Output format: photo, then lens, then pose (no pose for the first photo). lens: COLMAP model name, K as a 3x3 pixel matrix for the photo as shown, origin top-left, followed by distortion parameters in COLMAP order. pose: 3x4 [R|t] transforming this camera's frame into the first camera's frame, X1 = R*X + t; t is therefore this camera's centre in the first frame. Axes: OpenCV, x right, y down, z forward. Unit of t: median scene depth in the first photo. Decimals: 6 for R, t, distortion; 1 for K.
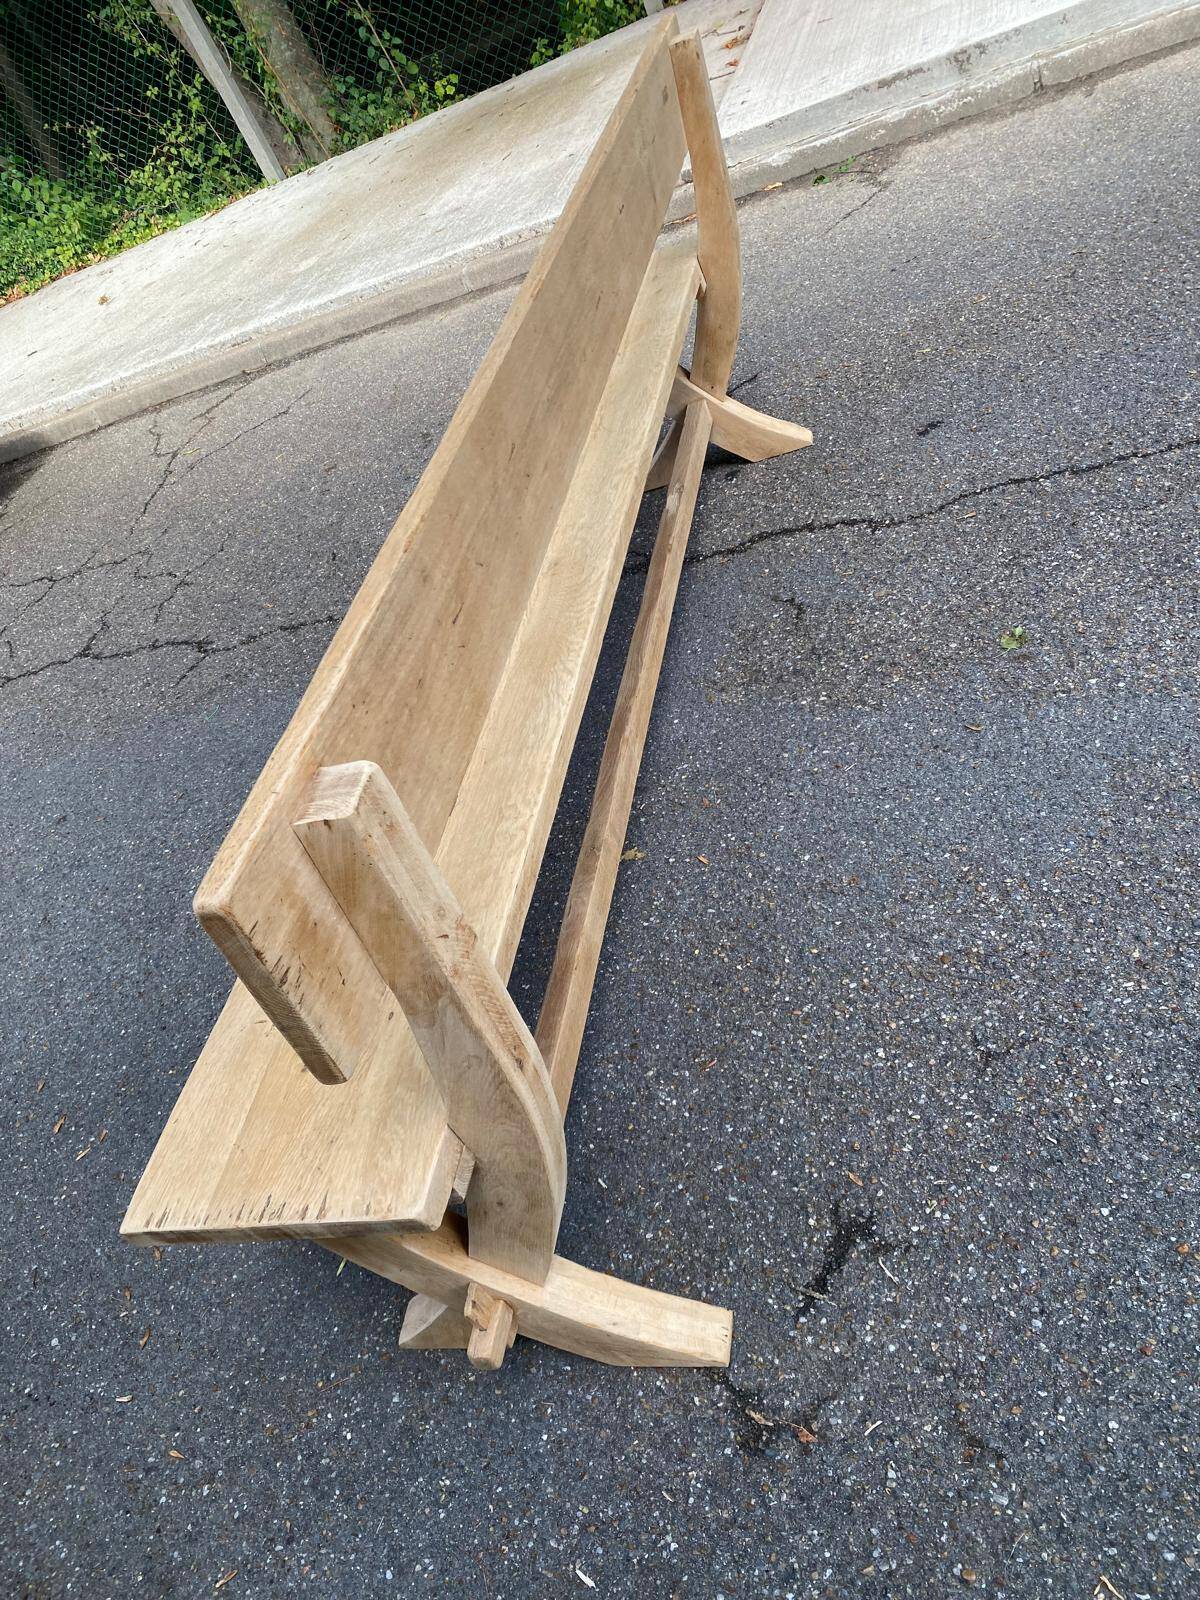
lens RADIAL K [[1215.7, 0, 600.9], [0, 1215.7, 810.8], [0, 0, 1]] dist [-0.006956, 0.012205]
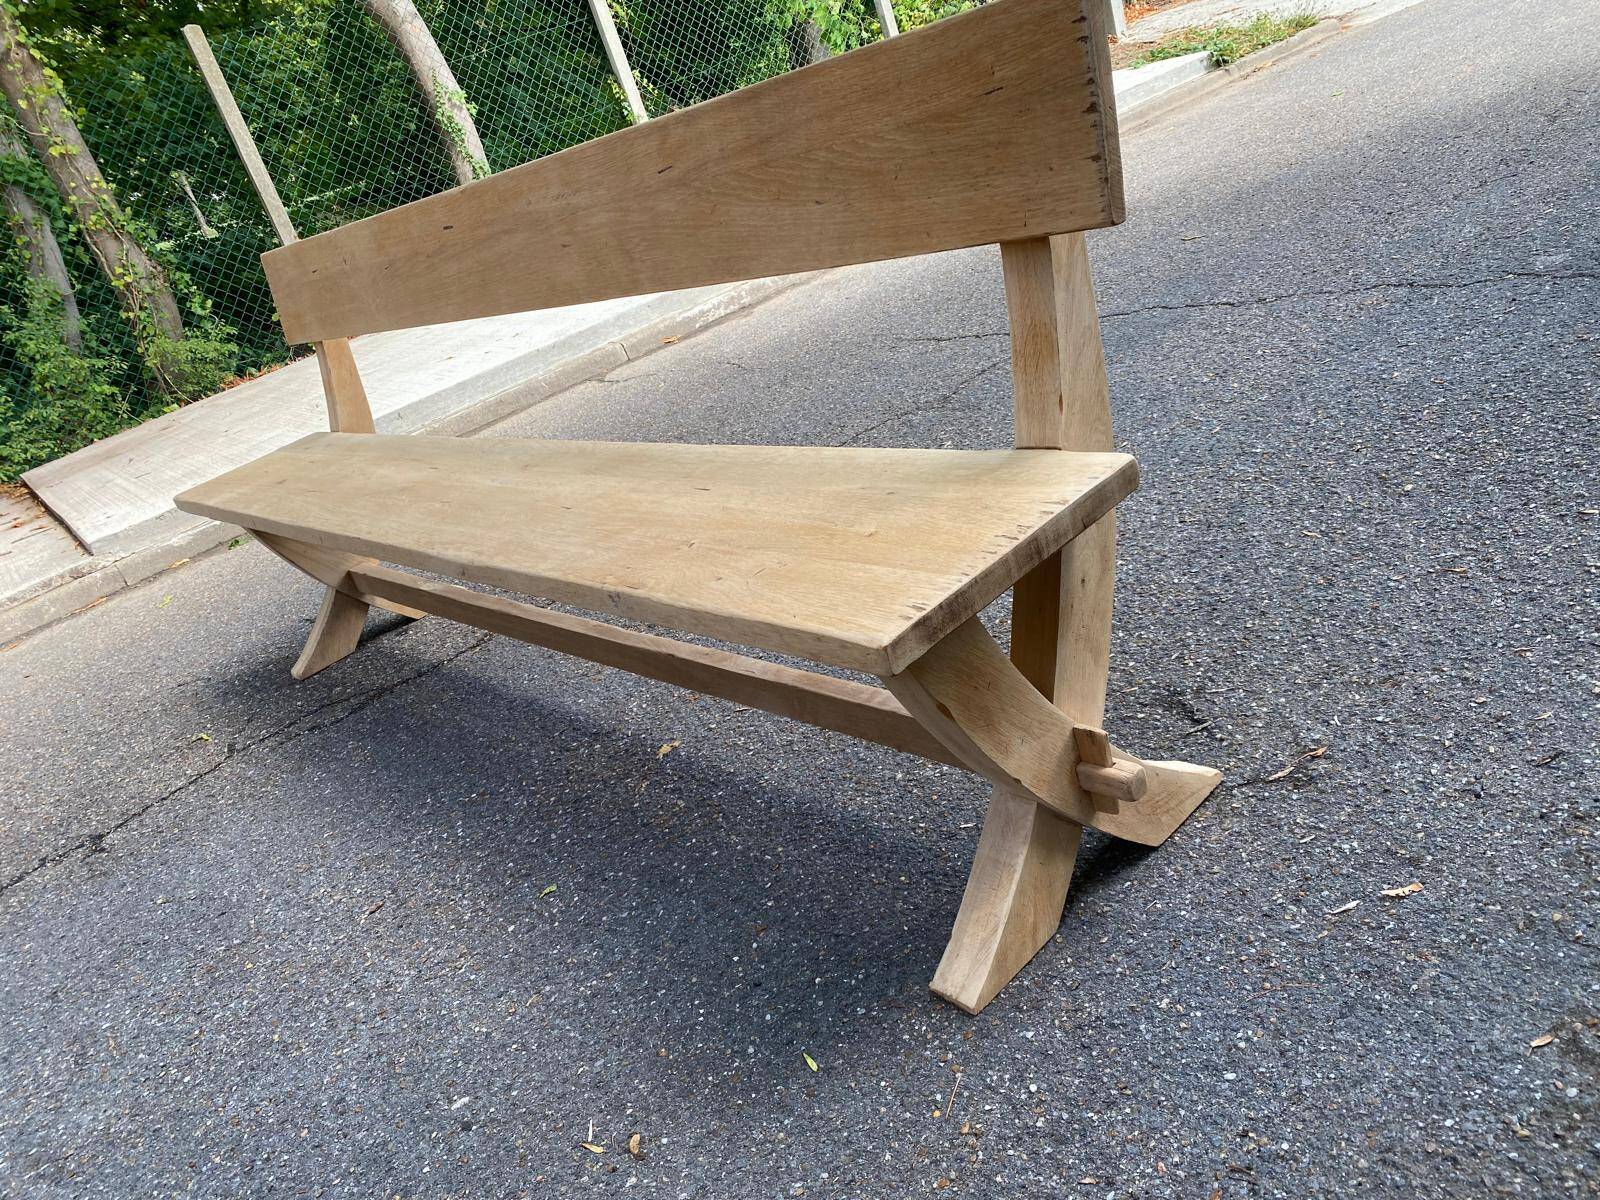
lens RADIAL K [[1229.4, 0, 779.6], [0, 1229.4, 612.6], [0, 0, 1]] dist [0.005821, -0.007133]
pose [[0.661190, -0.112662, 0.741711, -0.662650], [0.534939, 0.763968, -0.360823, 0.373608], [-0.525992, 0.635343, 0.565395, 0.355202]]
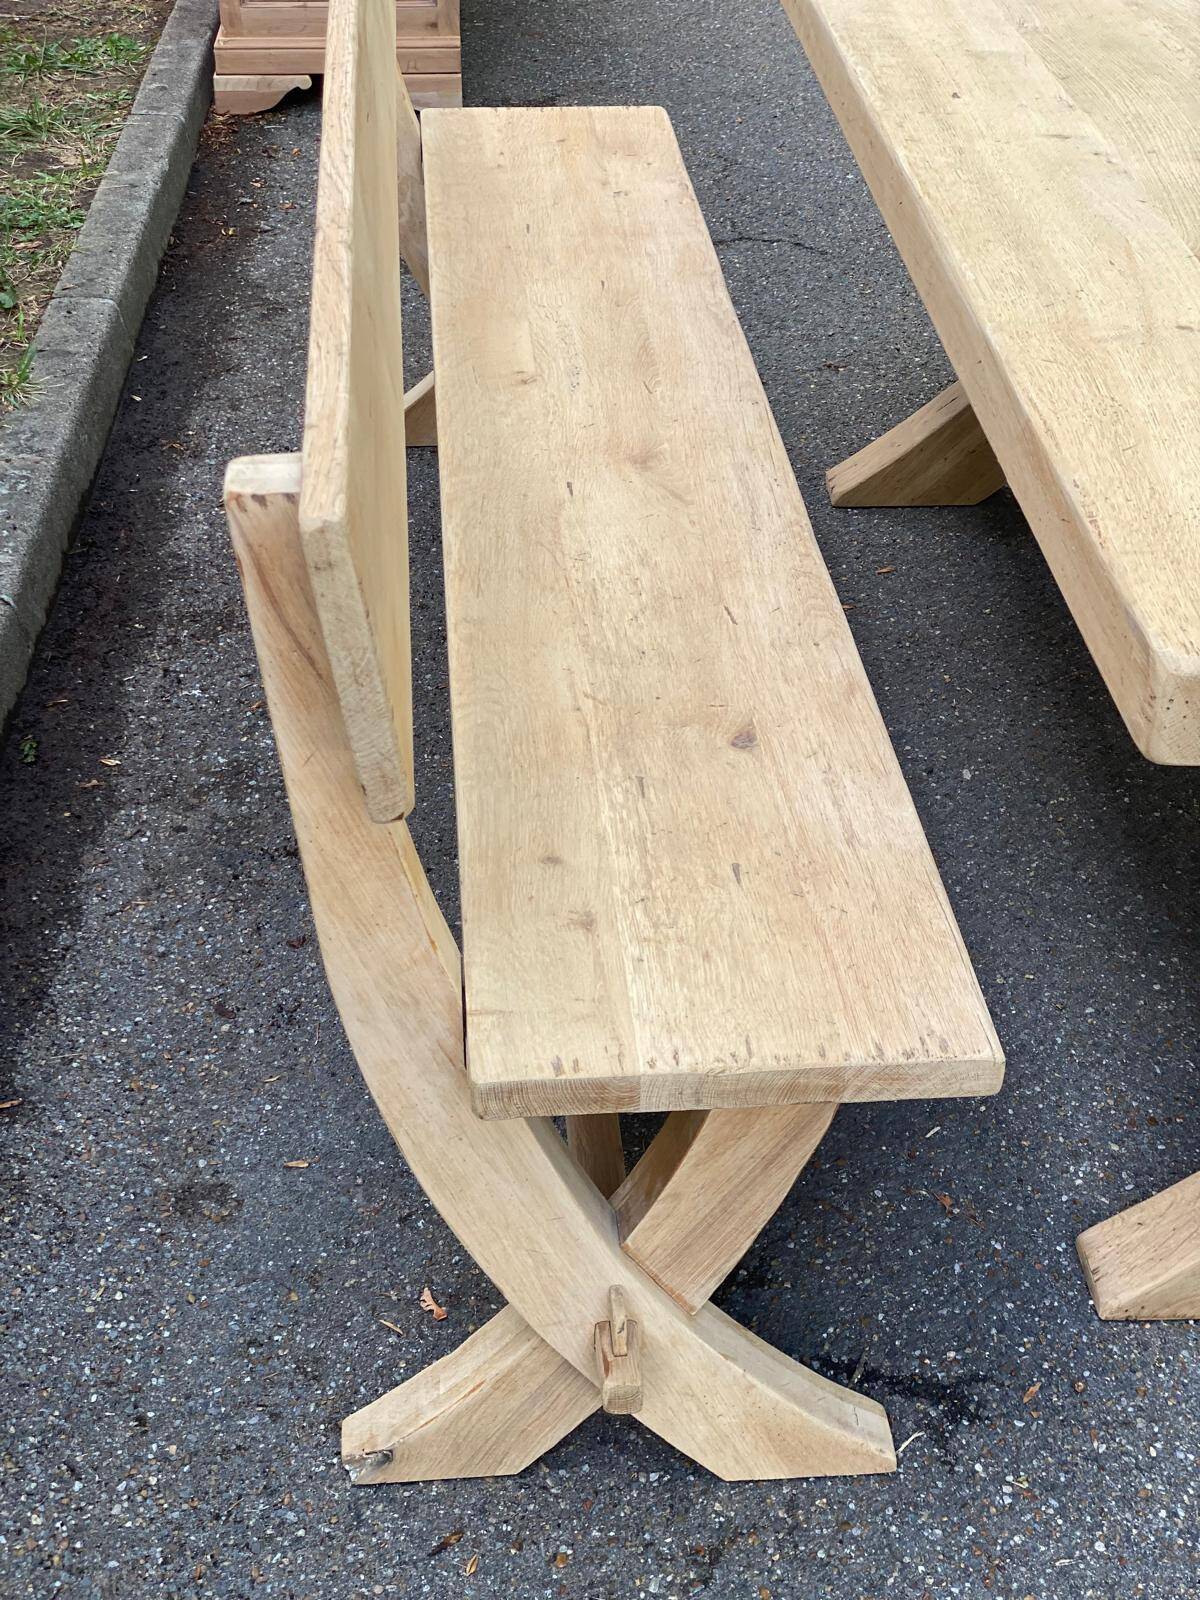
lens RADIAL K [[2395.1, 0, 607.2], [0, 2395.1, 797.0], [0, 0, 1]] dist [0.207087, -0.474257]
pose [[0.297600, 0.790057, -0.535952, 0.465474], [-0.729131, 0.550485, 0.406613, -0.206720], [0.616281, 0.269771, 0.739879, -0.202237]]
